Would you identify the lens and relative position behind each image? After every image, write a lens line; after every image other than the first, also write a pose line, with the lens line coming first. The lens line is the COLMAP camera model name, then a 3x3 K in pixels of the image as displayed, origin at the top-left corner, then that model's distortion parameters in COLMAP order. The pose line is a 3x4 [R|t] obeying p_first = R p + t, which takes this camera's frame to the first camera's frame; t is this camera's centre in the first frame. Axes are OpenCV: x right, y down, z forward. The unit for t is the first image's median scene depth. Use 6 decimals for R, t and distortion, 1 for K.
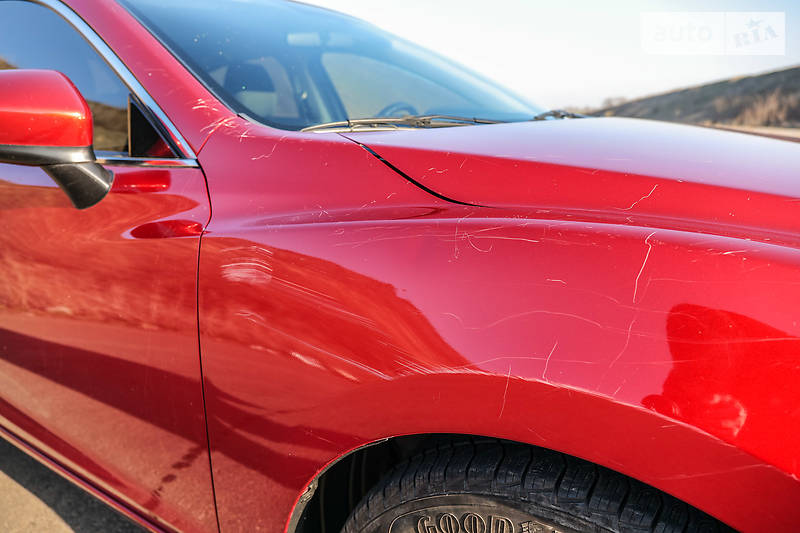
lens RADIAL K [[560.1, 0, 400.0], [0, 560.1, 266.5], [0, 0, 1]] dist [-0.014853, -0.007752]
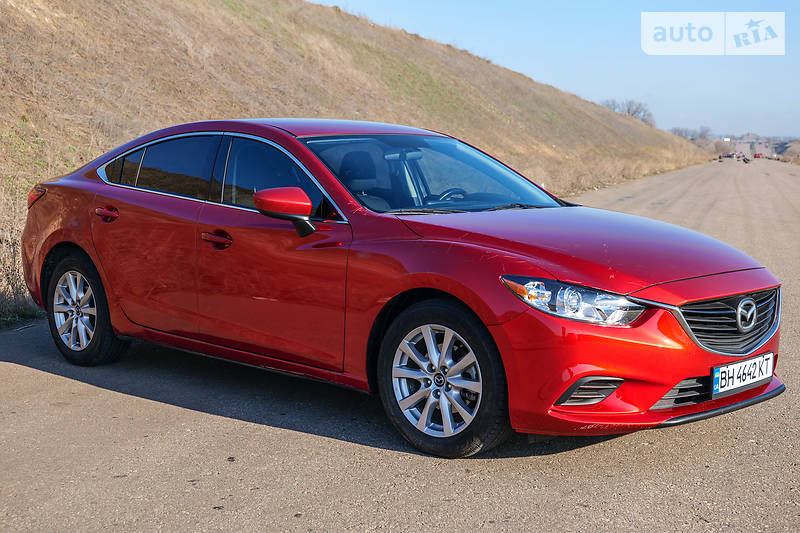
lens RADIAL K [[1118.7, 0, 400.0], [0, 1118.7, 266.5], [0, 0, 1]] dist [-0.000779, -0.008132]
pose [[0.982446, 0.046779, -0.180587, 0.919084], [-0.076939, 0.983487, -0.163808, 0.927341], [0.169943, 0.174827, 0.969822, -4.339073]]
